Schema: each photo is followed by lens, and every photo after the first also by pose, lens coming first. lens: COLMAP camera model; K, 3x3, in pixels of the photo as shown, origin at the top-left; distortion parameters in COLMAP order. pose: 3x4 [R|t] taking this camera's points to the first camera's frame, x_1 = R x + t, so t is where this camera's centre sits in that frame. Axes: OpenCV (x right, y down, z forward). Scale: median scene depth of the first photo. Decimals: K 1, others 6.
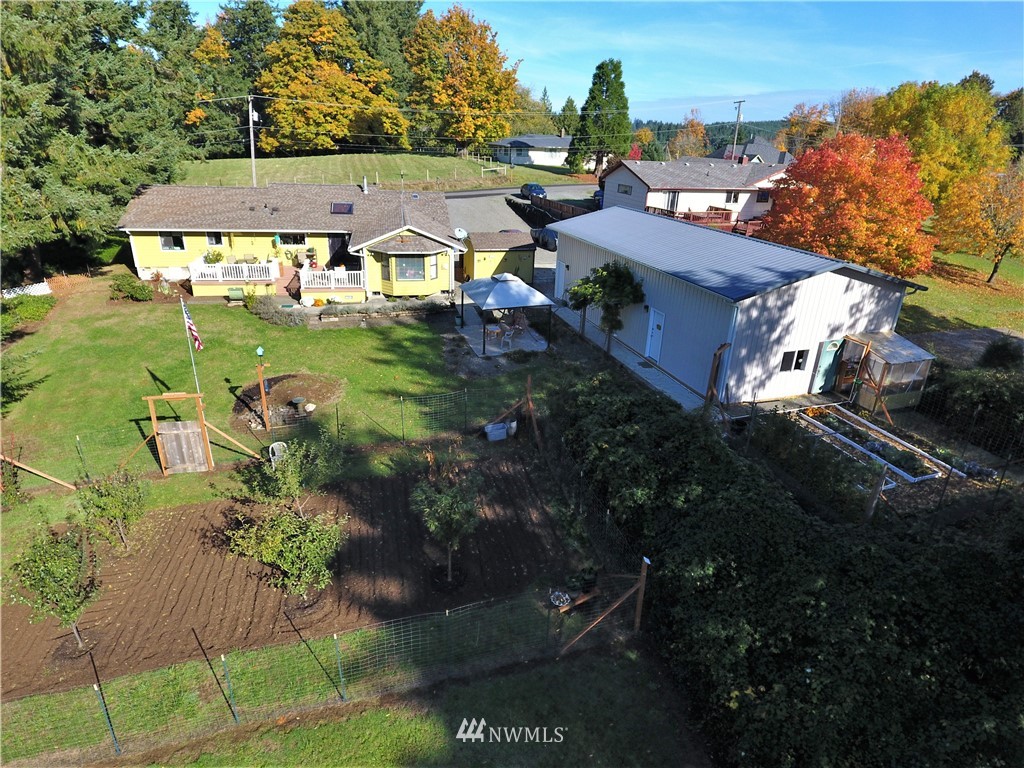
lens RADIAL K [[602.2, 0, 527.2], [0, 602.2, 381.5], [0, 0, 1]] dist [-0.006908, -0.002243]
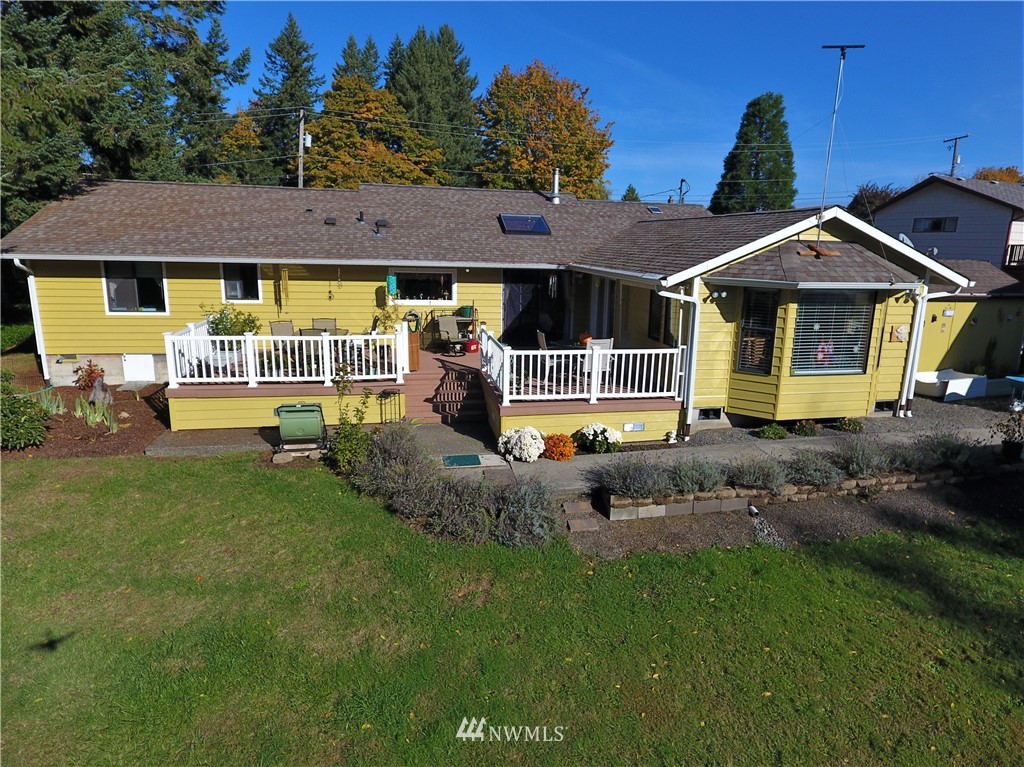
lens RADIAL K [[602.2, 0, 527.2], [0, 602.2, 381.0], [0, 0, 1]] dist [-0.006908, -0.002243]
pose [[0.999832, -0.016424, -0.008144, -0.323031], [0.014751, 0.984549, -0.174487, -0.098672], [0.010884, 0.174338, 0.984626, 0.610469]]
